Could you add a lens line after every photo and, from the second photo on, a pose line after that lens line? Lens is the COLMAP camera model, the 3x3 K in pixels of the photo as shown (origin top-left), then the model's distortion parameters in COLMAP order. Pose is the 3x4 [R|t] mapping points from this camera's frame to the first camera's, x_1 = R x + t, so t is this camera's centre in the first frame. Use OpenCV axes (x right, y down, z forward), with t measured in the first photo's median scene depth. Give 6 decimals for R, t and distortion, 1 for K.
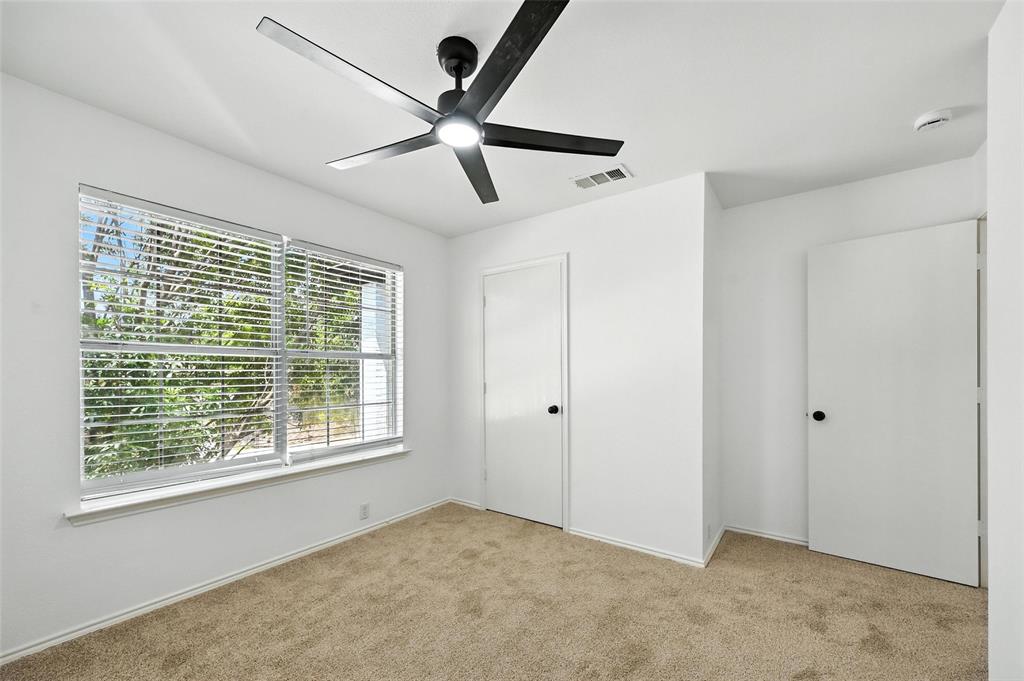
lens RADIAL K [[415.5, 0, 524.2], [0, 415.5, 373.7], [0, 0, 1]] dist [0.001212, 0.000125]
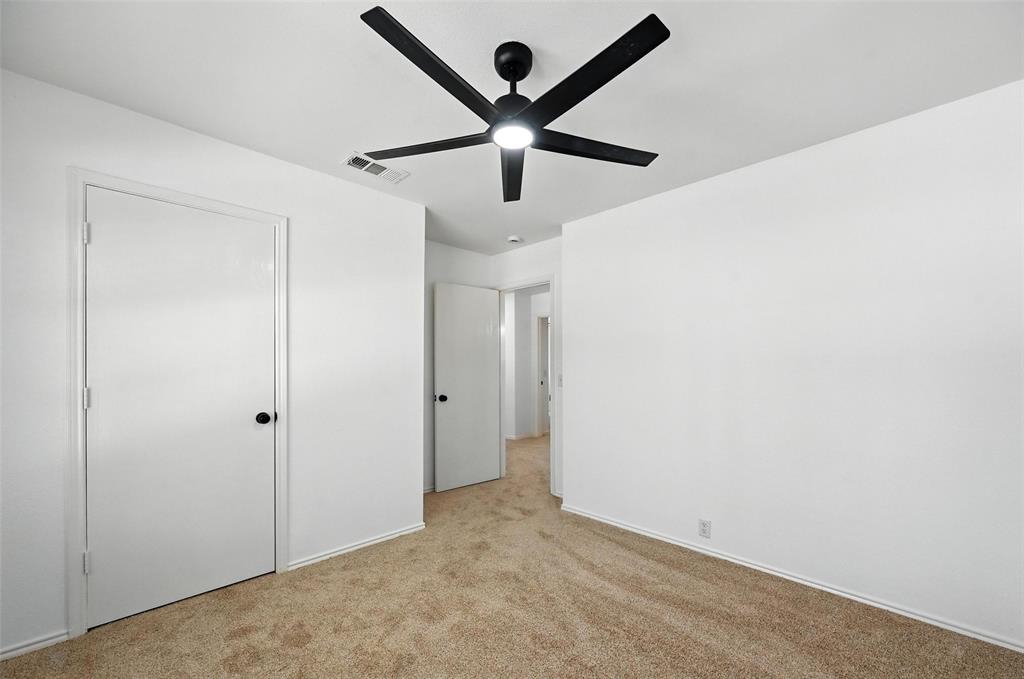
lens RADIAL K [[415.5, 0, 524.2], [0, 415.5, 372.7], [0, 0, 1]] dist [0.001212, 0.000125]
pose [[0.137879, -0.005150, 0.990436, -0.700667], [0.001469, 0.999986, 0.004995, 0.001409], [-0.990448, 0.000766, 0.137885, 0.505372]]
